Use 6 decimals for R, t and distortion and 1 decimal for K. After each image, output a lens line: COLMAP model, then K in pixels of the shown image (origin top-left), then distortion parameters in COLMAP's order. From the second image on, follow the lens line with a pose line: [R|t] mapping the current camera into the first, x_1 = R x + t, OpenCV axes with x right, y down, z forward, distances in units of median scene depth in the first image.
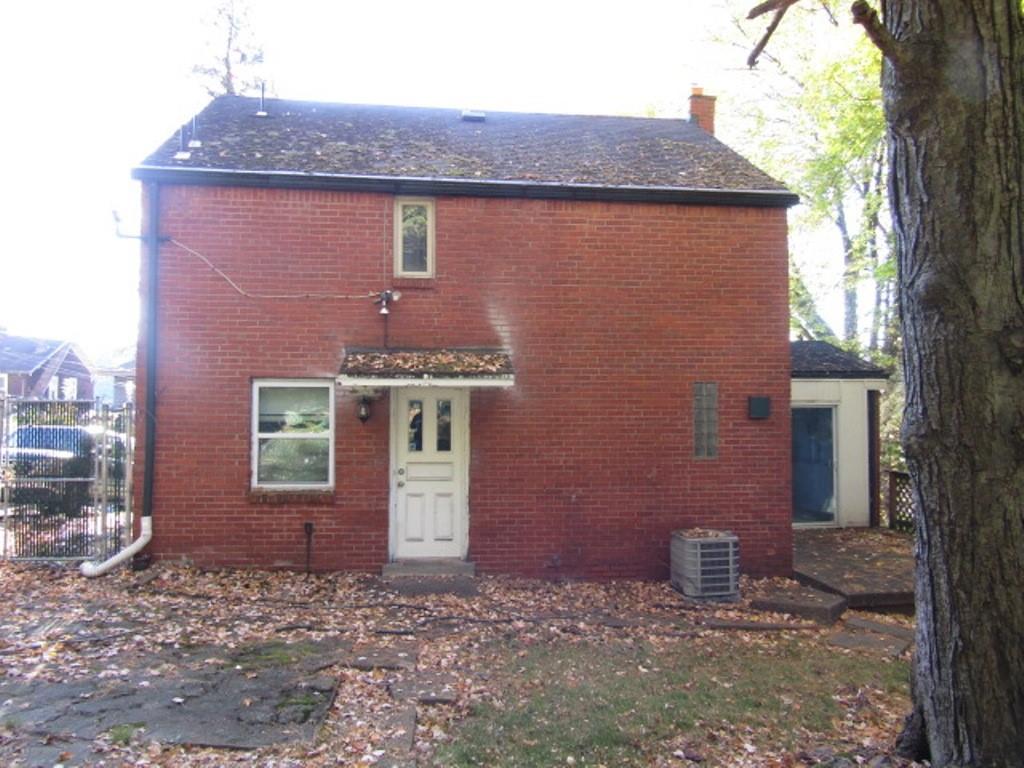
lens RADIAL K [[692.4, 0, 512.0], [0, 692.4, 384.0], [0, 0, 1]] dist [-0.002279, -0.000411]
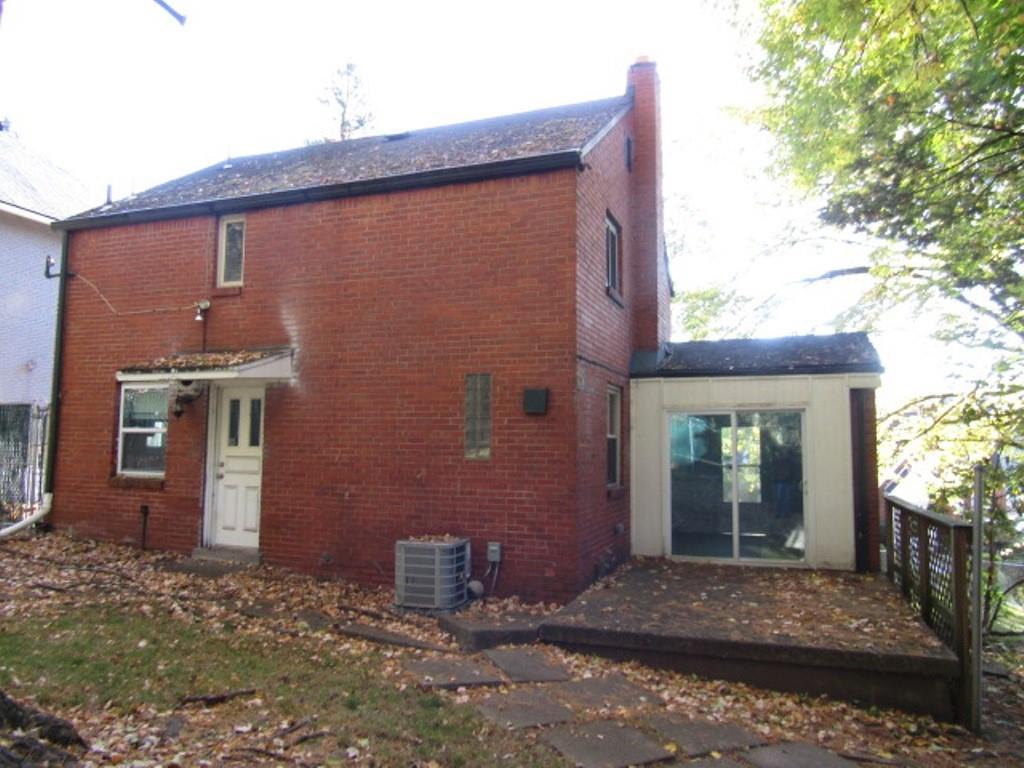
lens RADIAL K [[692.4, 0, 512.0], [0, 692.4, 384.0], [0, 0, 1]] dist [-0.002279, -0.000411]
pose [[0.895192, -0.028857, -0.444746, 0.737144], [0.002359, 0.998195, -0.060017, 0.066632], [0.445675, 0.052677, 0.893644, 0.223237]]
